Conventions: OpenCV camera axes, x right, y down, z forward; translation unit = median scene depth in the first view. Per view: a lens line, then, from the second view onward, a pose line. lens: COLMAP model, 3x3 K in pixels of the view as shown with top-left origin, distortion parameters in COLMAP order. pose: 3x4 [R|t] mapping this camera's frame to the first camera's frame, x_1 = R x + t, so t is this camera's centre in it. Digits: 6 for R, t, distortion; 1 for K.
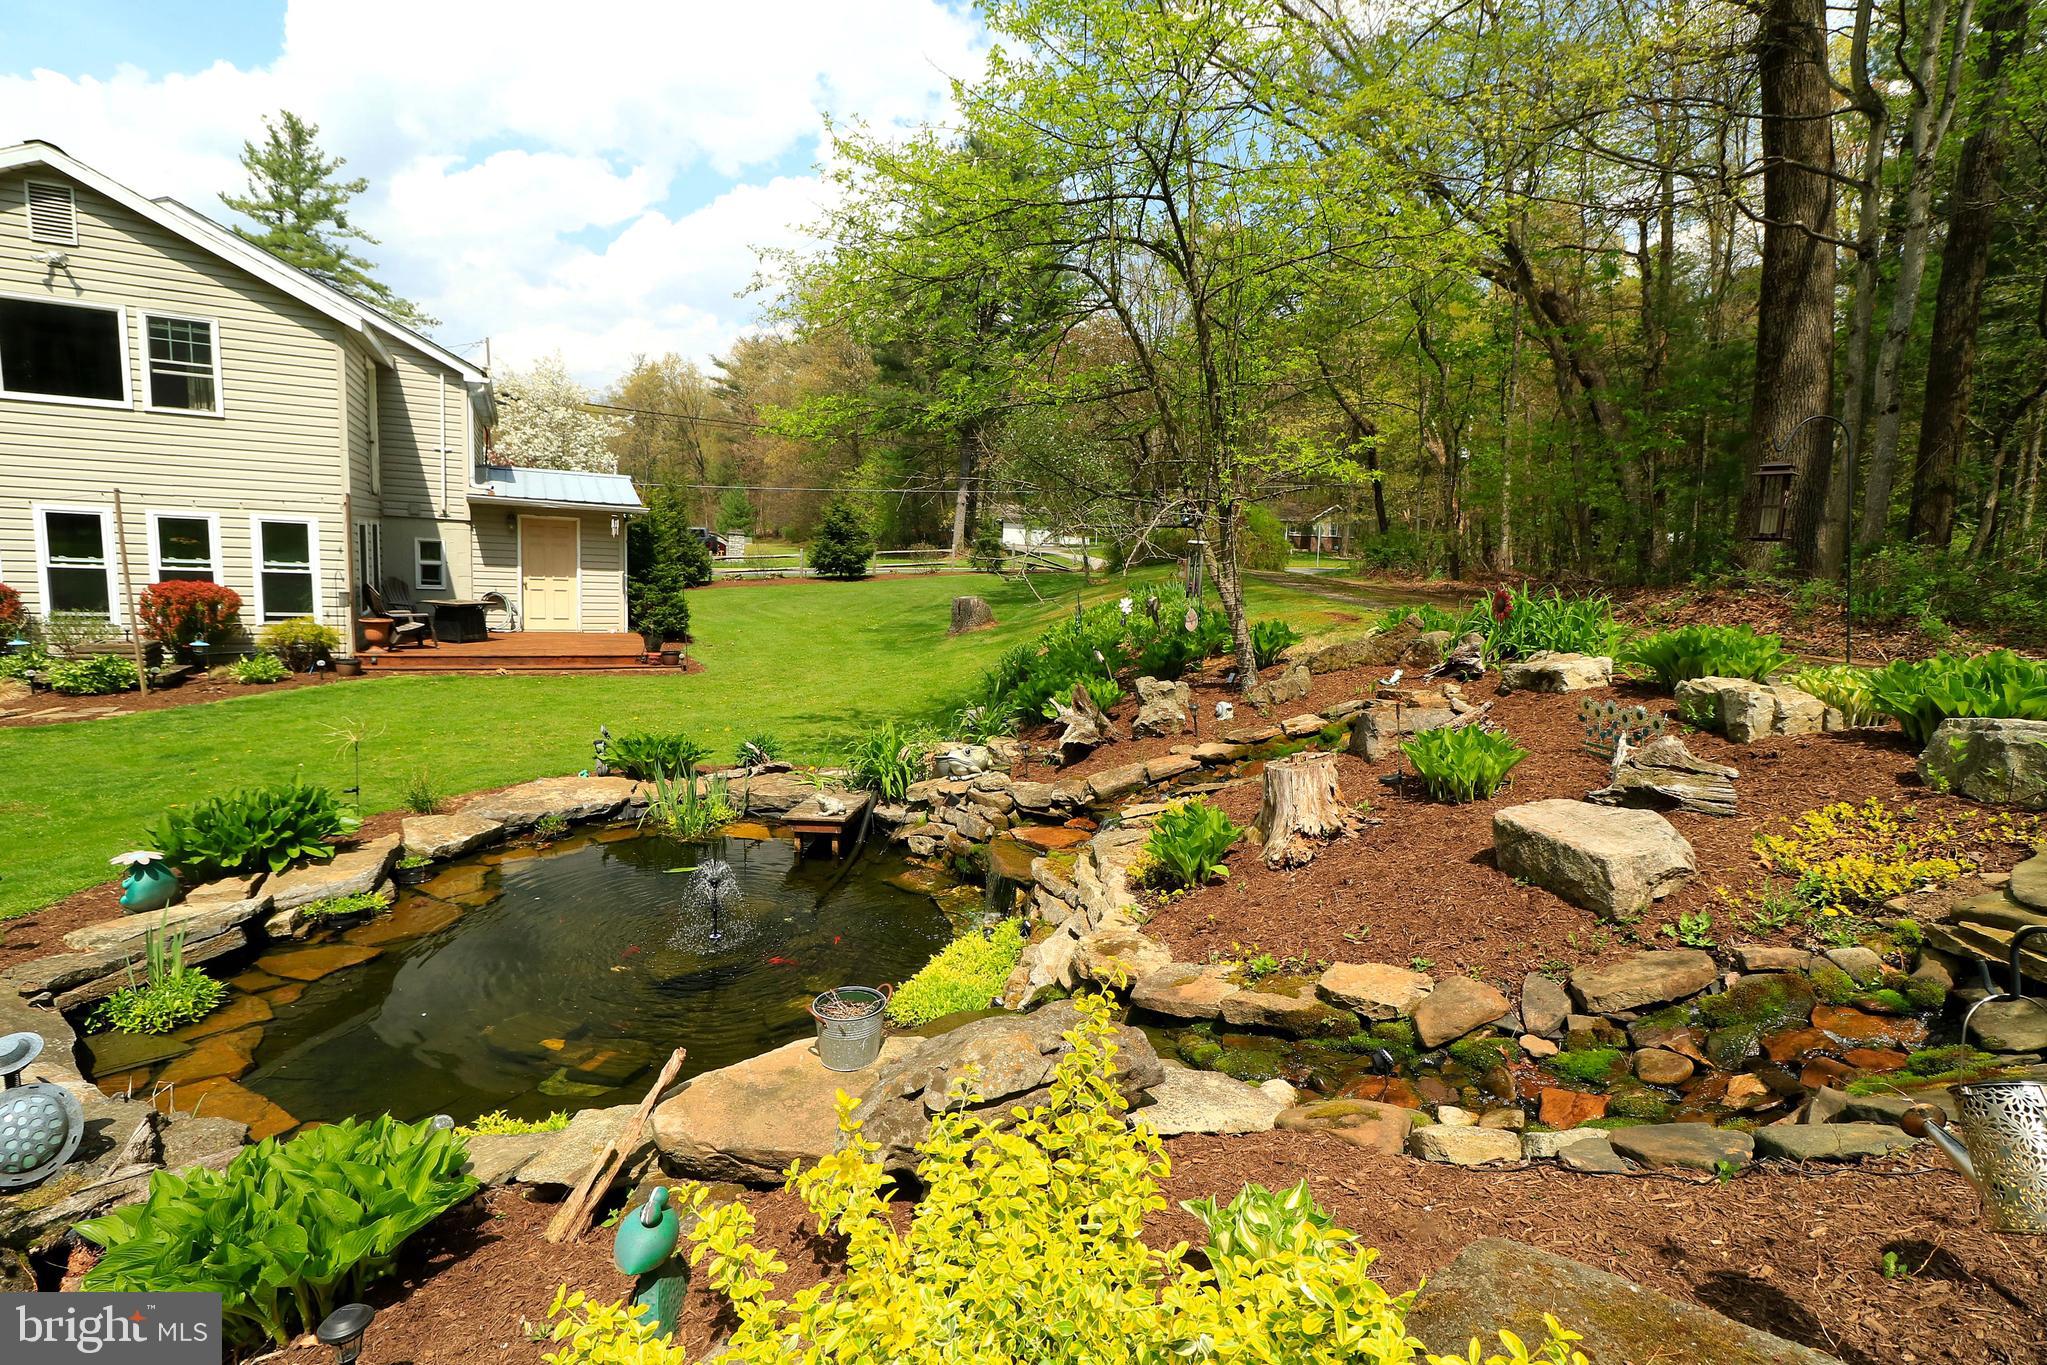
lens RADIAL K [[954.4, 0, 1034.4], [0, 954.4, 672.8], [0, 0, 1]] dist [0.001622, 0.000027]
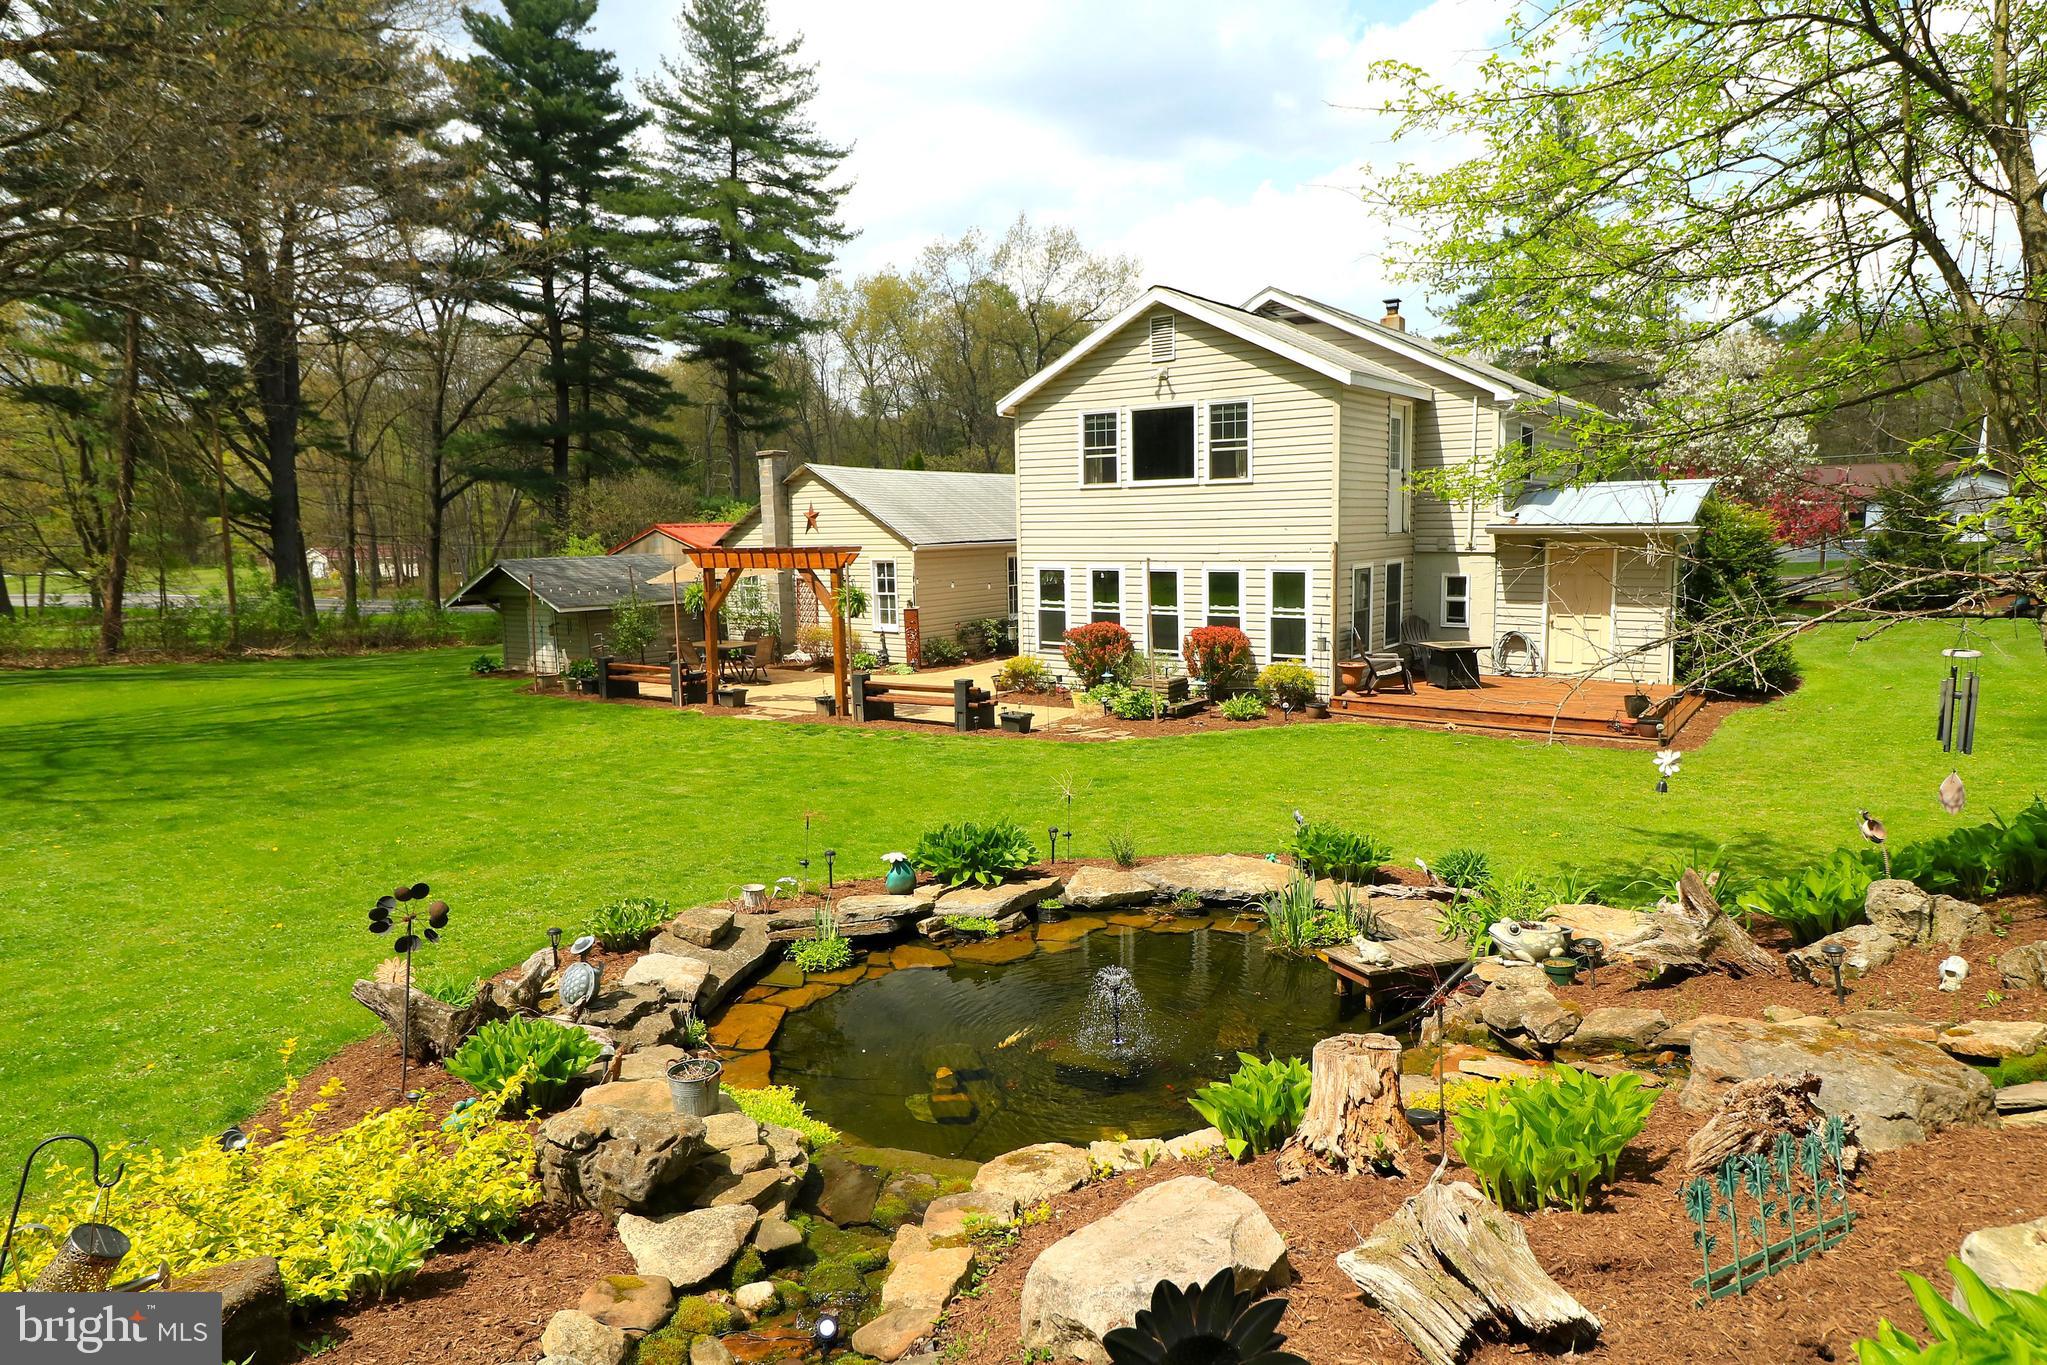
lens RADIAL K [[1207.4, 0, 1023.9], [0, 1207.4, 655.5], [0, 0, 1]] dist [0.009624, 0.000393]
pose [[0.446514, 0.045875, -0.893600, 0.309633], [-0.071463, 0.997323, 0.015491, -0.061871], [0.891918, 0.056943, 0.448597, 0.119449]]
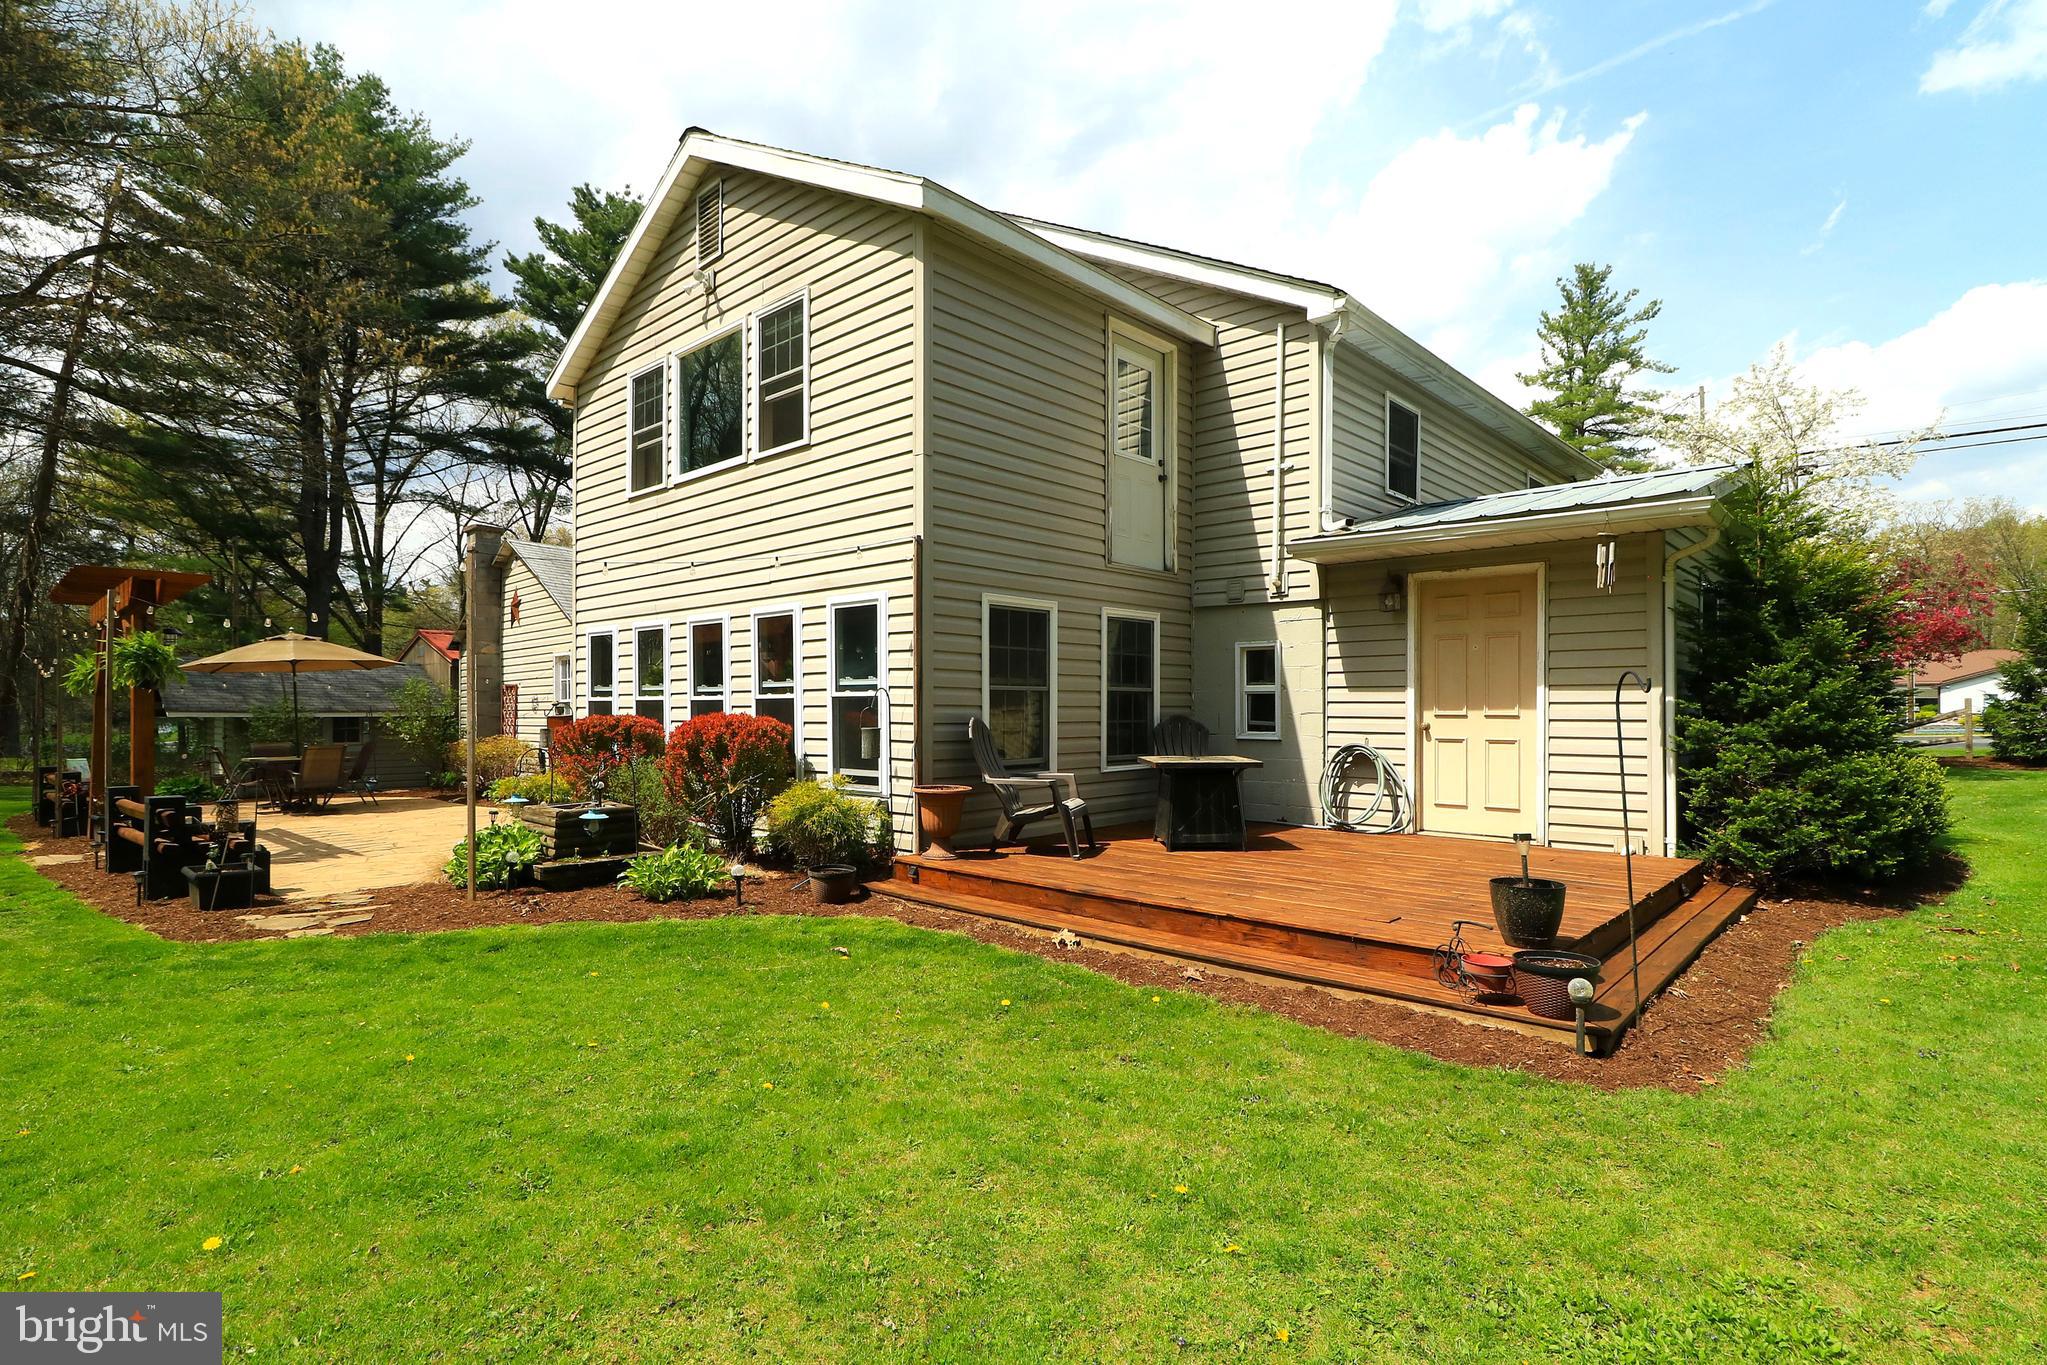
lens RADIAL K [[1000.8, 0, 1019.8], [0, 1000.8, 697.8], [0, 0, 1]] dist [0.002942, 0.002256]
pose [[0.328496, -0.055904, -0.942850, -0.207065], [-0.098224, 0.990812, -0.092969, -0.059978], [0.939384, 0.123151, 0.319987, 0.902541]]
